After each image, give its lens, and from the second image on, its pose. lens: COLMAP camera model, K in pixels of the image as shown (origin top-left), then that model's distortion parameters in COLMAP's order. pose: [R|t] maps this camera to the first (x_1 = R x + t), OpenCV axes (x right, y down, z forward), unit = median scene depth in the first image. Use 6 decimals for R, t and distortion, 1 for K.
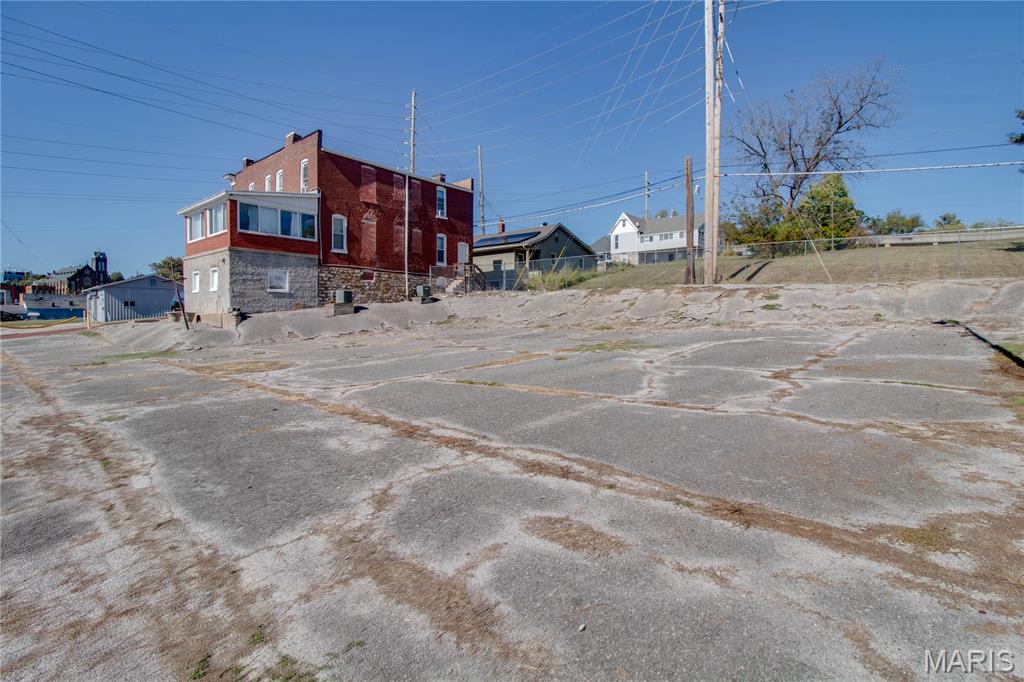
lens RADIAL K [[504.8, 0, 514.9], [0, 504.8, 333.6], [0, 0, 1]] dist [0.002200, -0.008371]
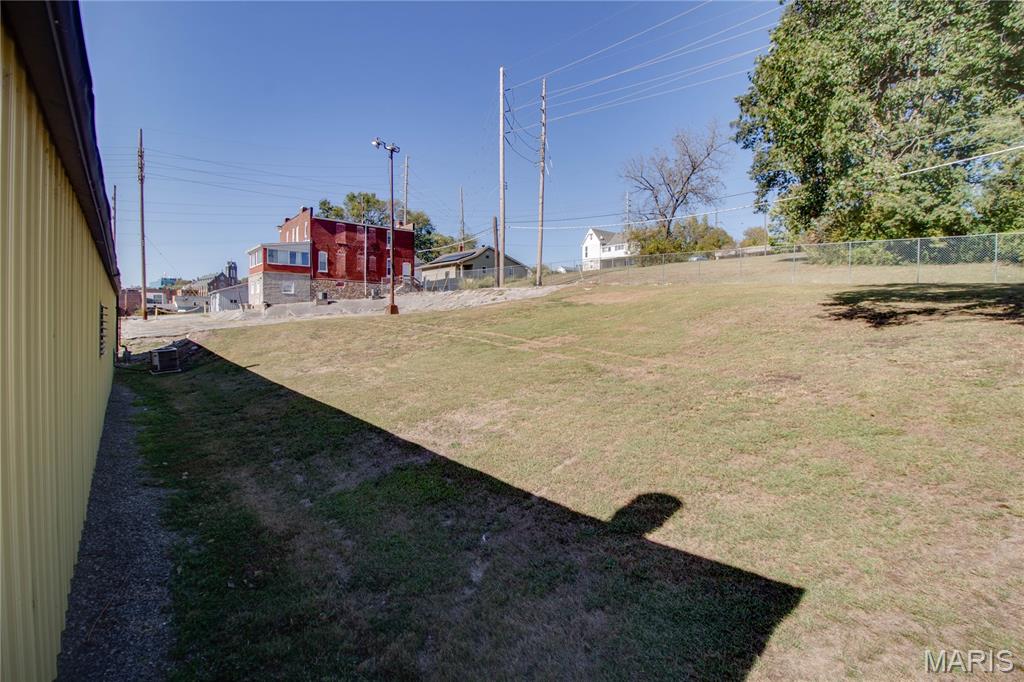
lens RADIAL K [[504.8, 0, 511.1], [0, 504.8, 334.4], [0, 0, 1]] dist [0.002200, -0.008371]
pose [[0.982442, 0.009391, -0.186333, 0.605907], [-0.009415, 0.999955, 0.000758, 0.054337], [0.186332, 0.001010, 0.982486, -0.615597]]
